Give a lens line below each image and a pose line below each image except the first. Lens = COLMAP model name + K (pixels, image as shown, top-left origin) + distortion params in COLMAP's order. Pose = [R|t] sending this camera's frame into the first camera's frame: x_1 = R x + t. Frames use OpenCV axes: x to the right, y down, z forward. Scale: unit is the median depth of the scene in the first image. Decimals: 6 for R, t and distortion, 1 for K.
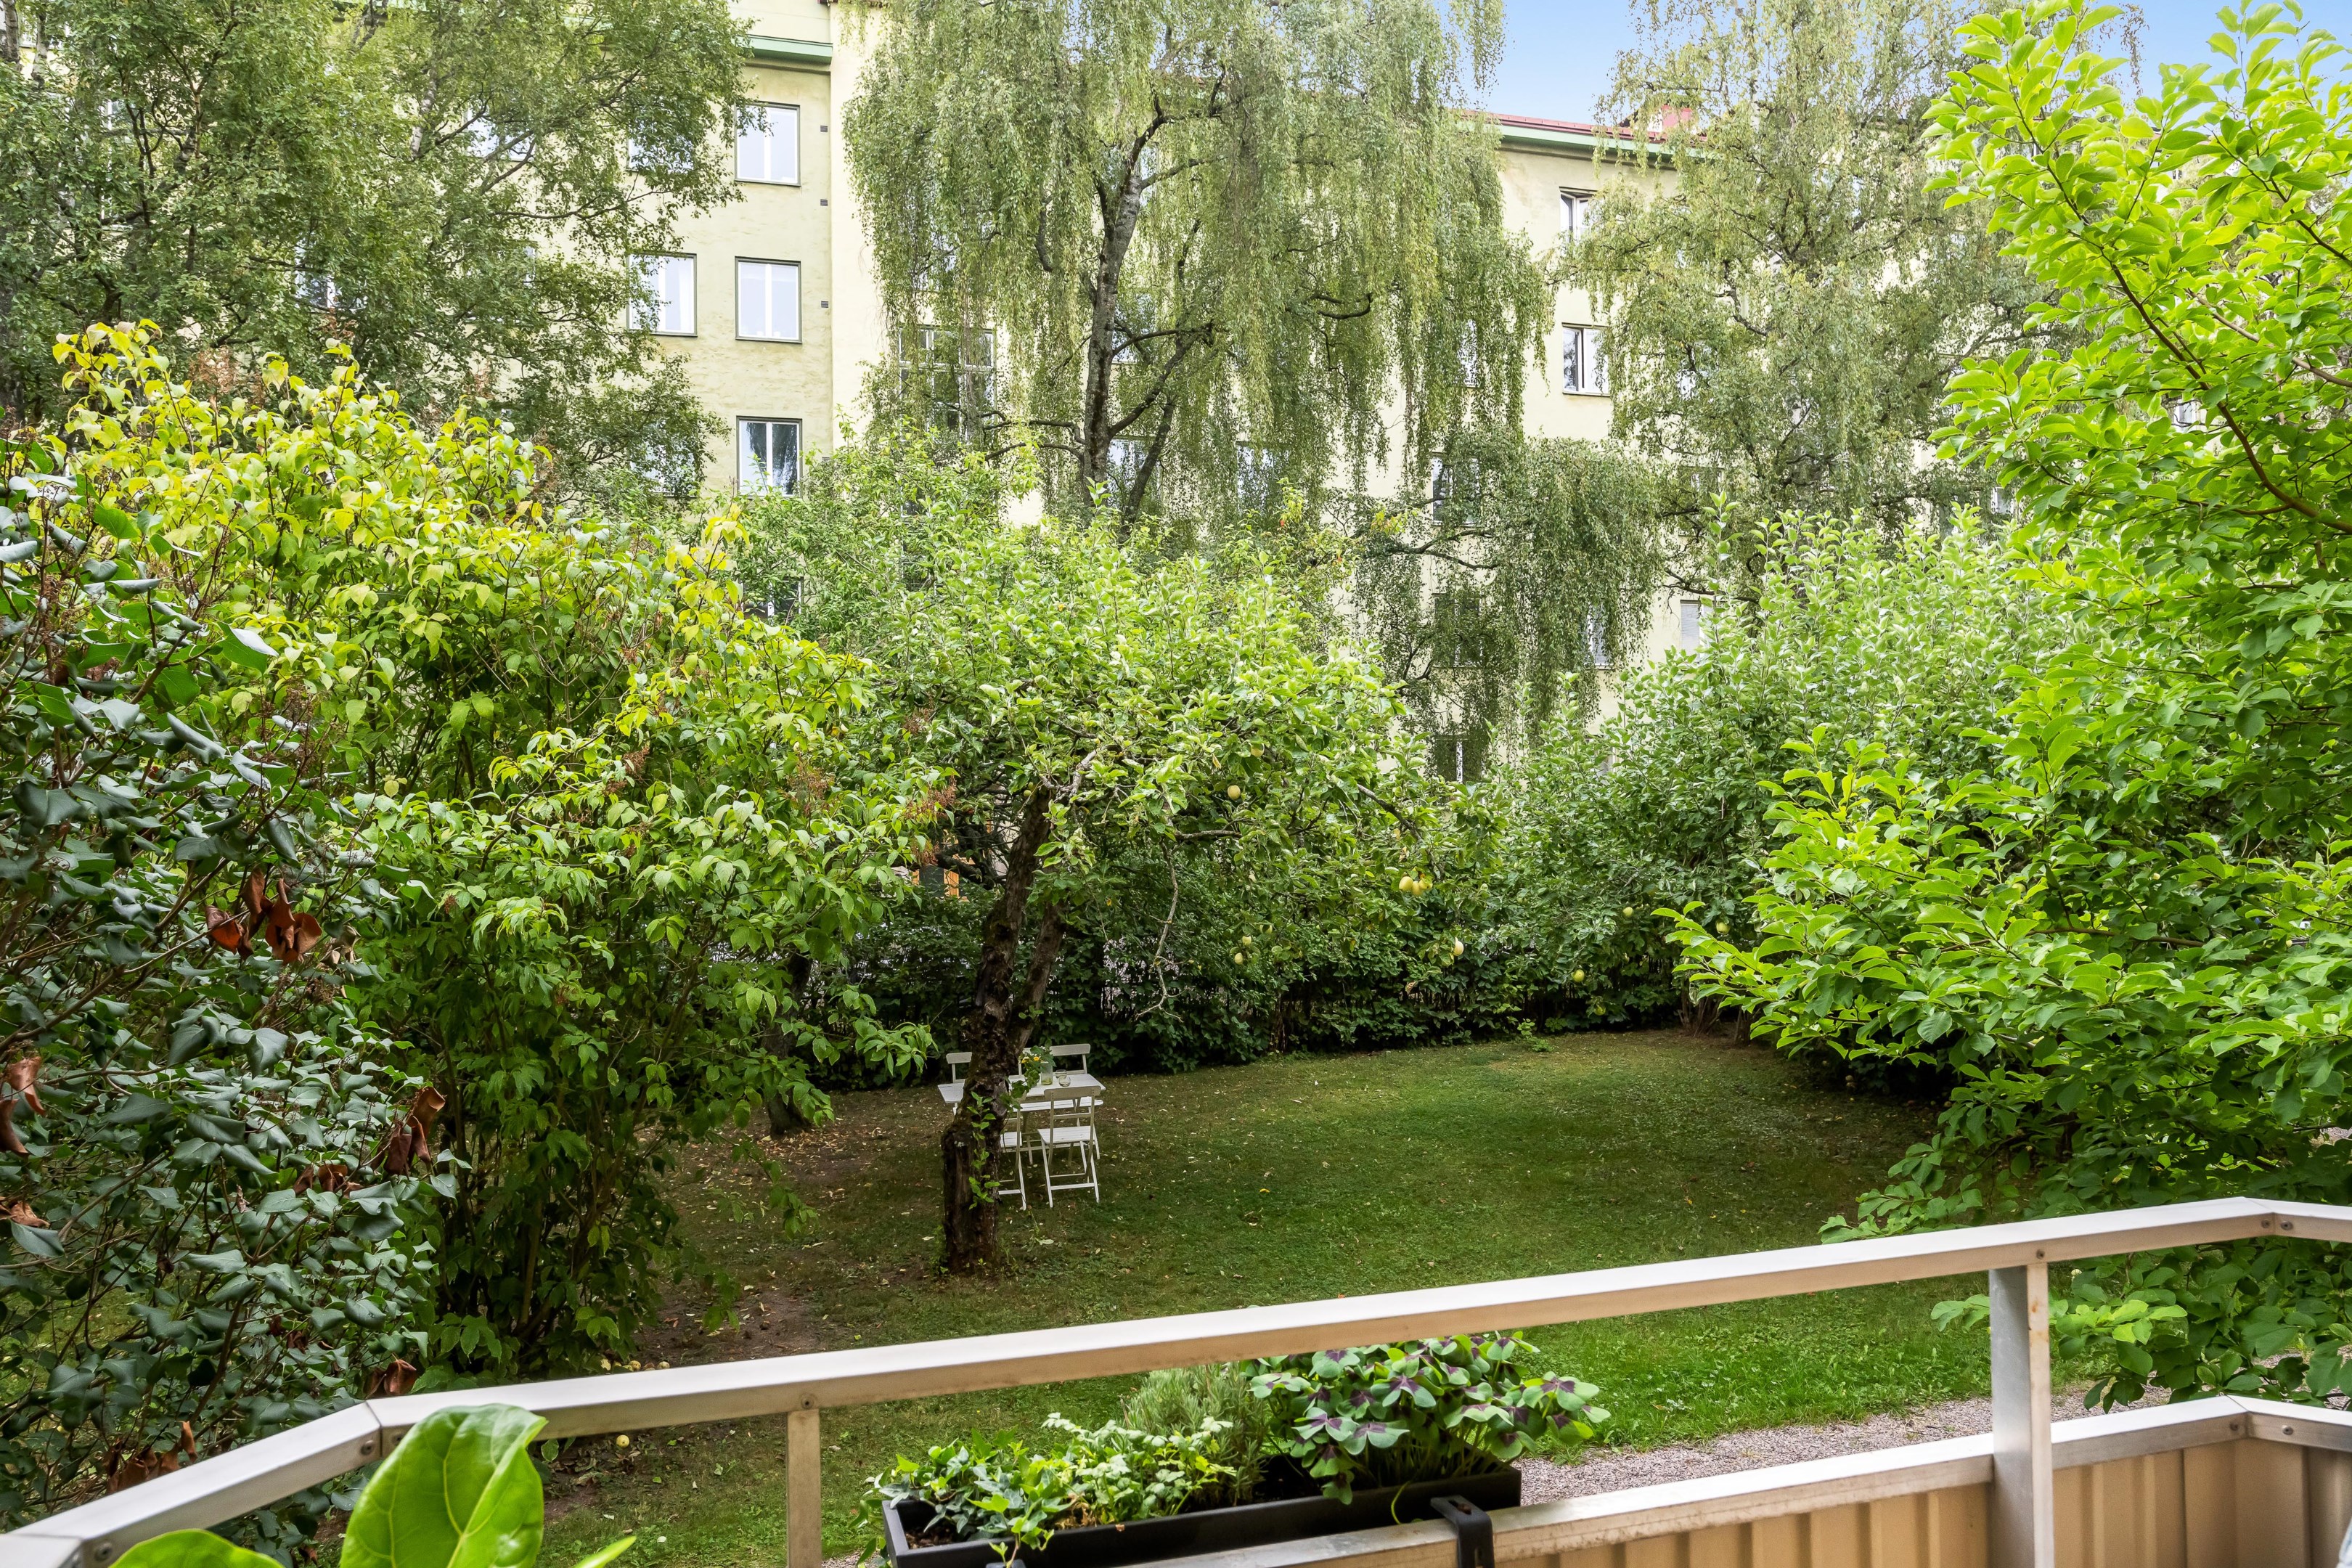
lens RADIAL K [[1578.7, 0, 1176.0], [0, 1578.7, 784.0], [0, 0, 1]] dist [-0.007362, 0.004140]
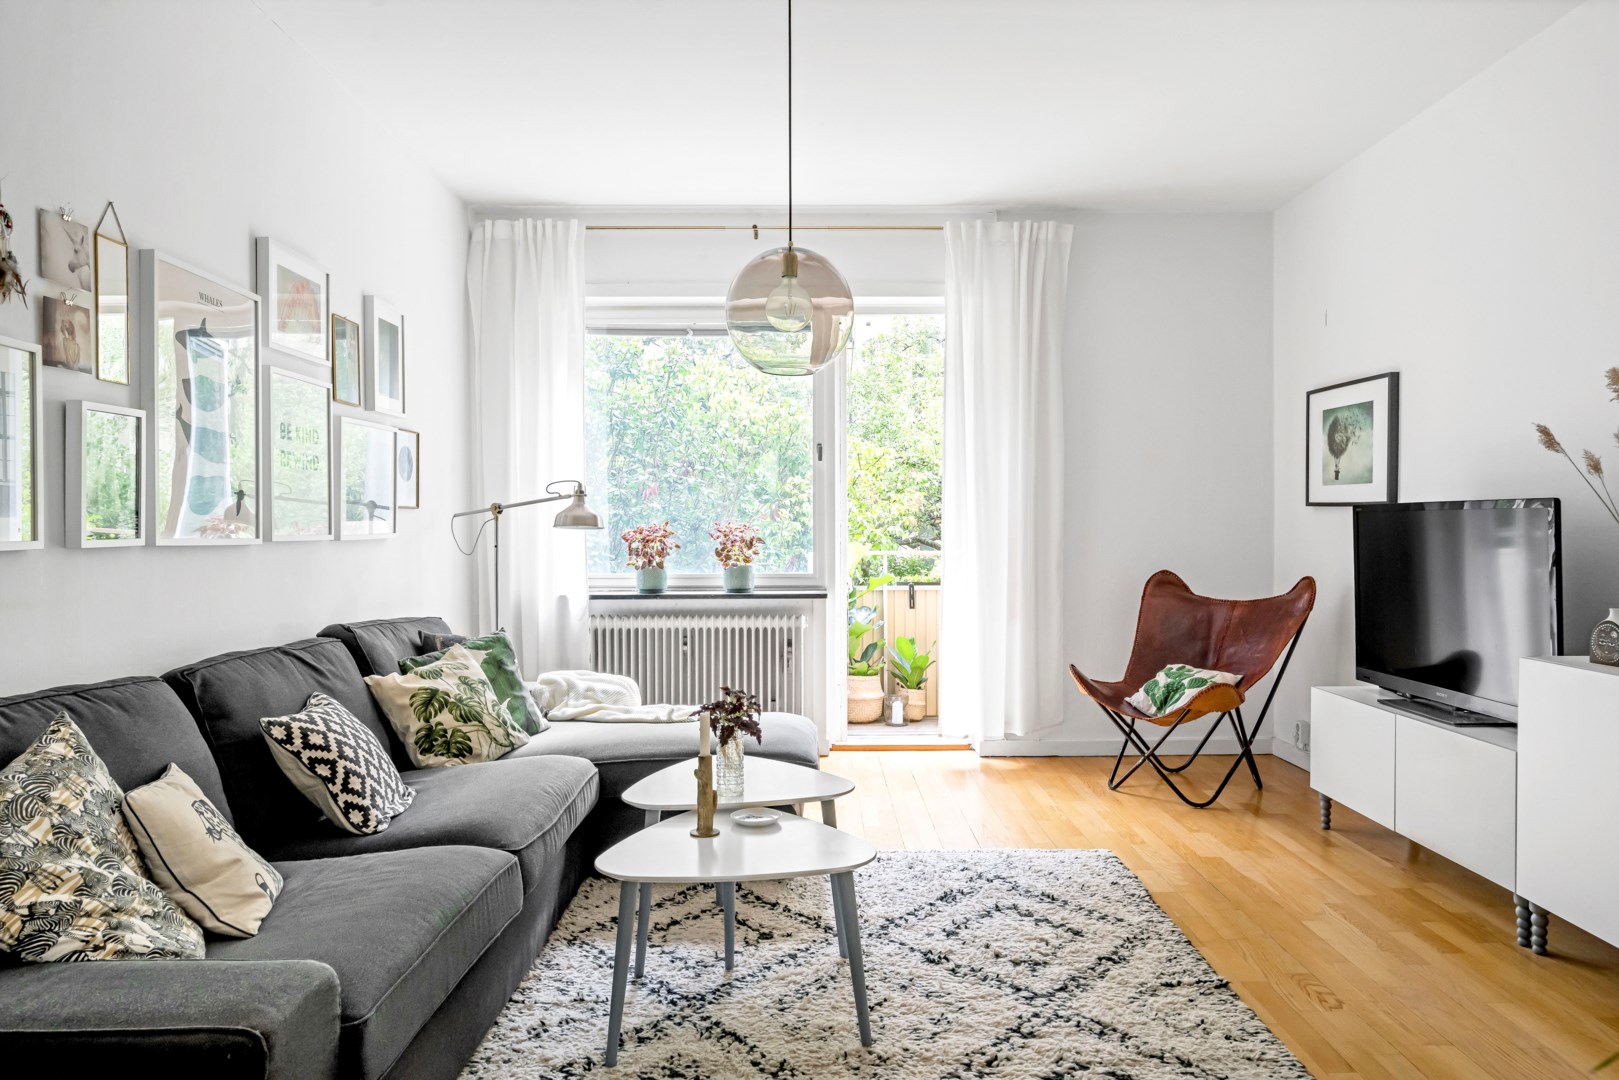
lens RADIAL K [[1086.7, 0, 809.5], [0, 1086.7, 540.0], [0, 0, 1]] dist [-0.007362, 0.004140]
pose [[0.964747, 0.011366, -0.262933, 0.058619], [-0.006737, 0.999806, 0.018500, 0.015418], [0.263093, -0.016076, 0.964637, -0.309449]]
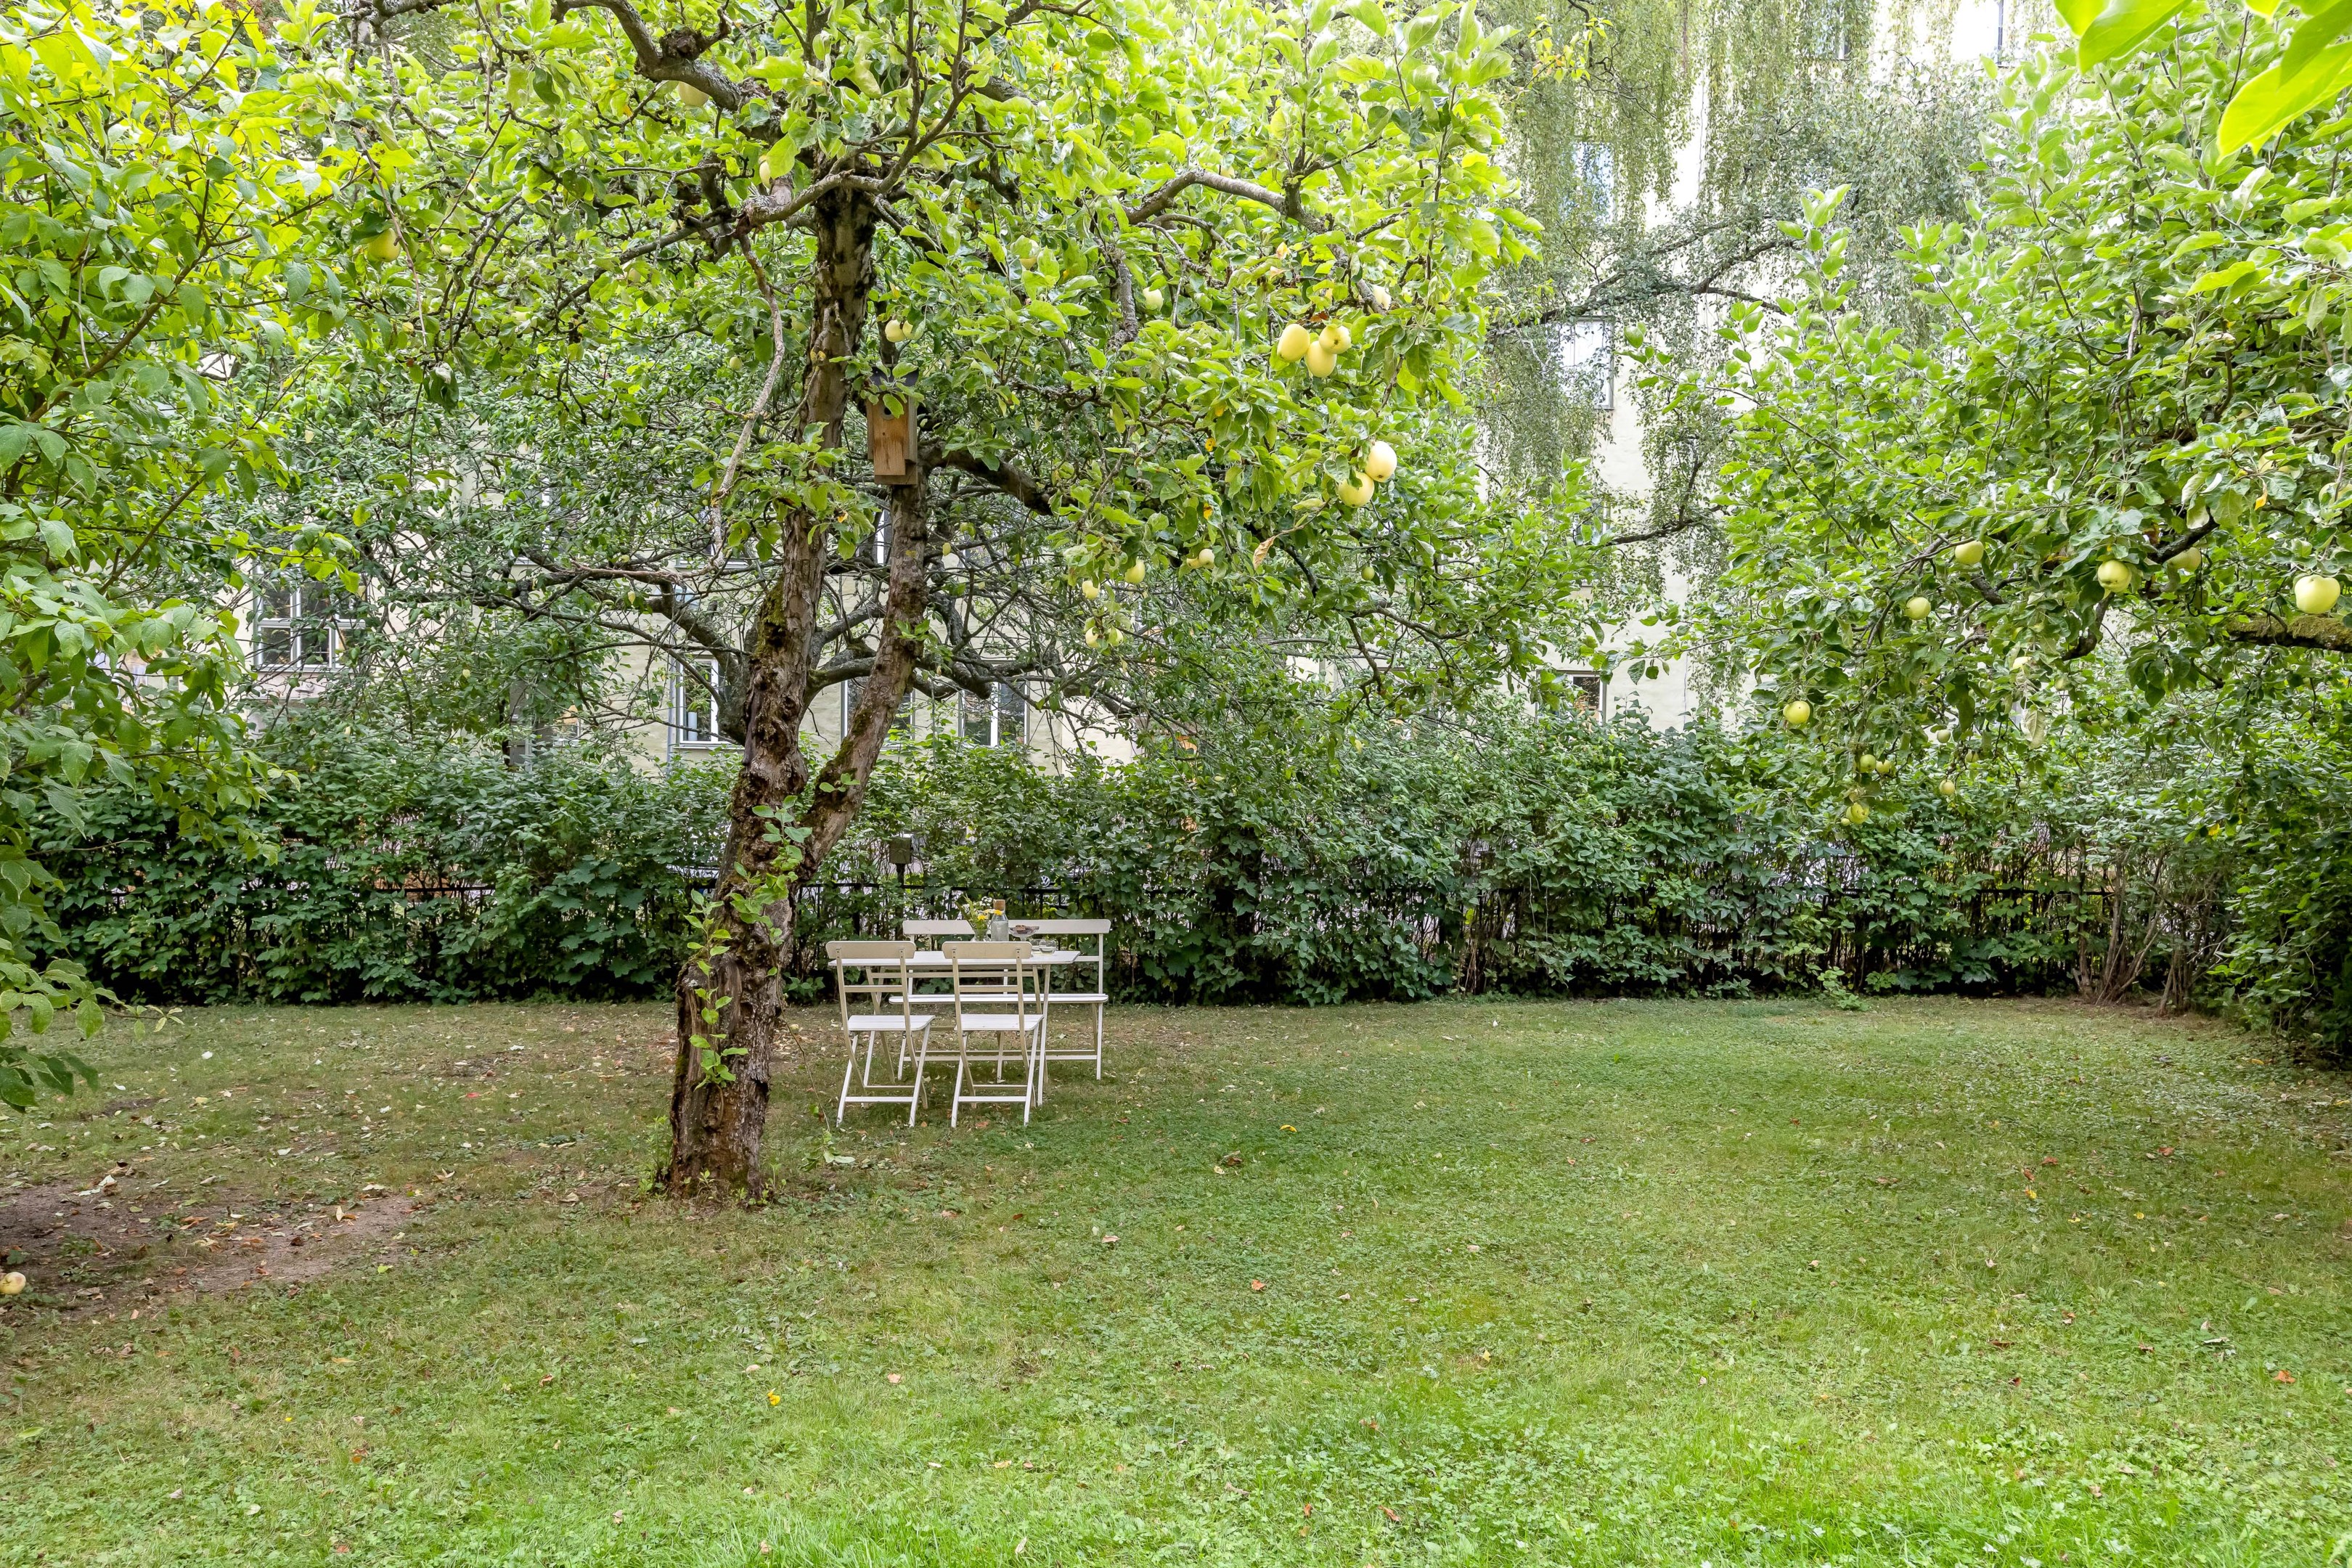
lens RADIAL K [[1575.1, 0, 1173.8], [0, 1575.1, 893.1], [0, 0, 1]] dist [-0.005347, -0.000601]
pose [[0.971818, 0.037274, -0.232765, 0.095803], [-0.025307, 0.998210, 0.054186, 0.083215], [0.234368, -0.046768, 0.971022, 0.244982]]
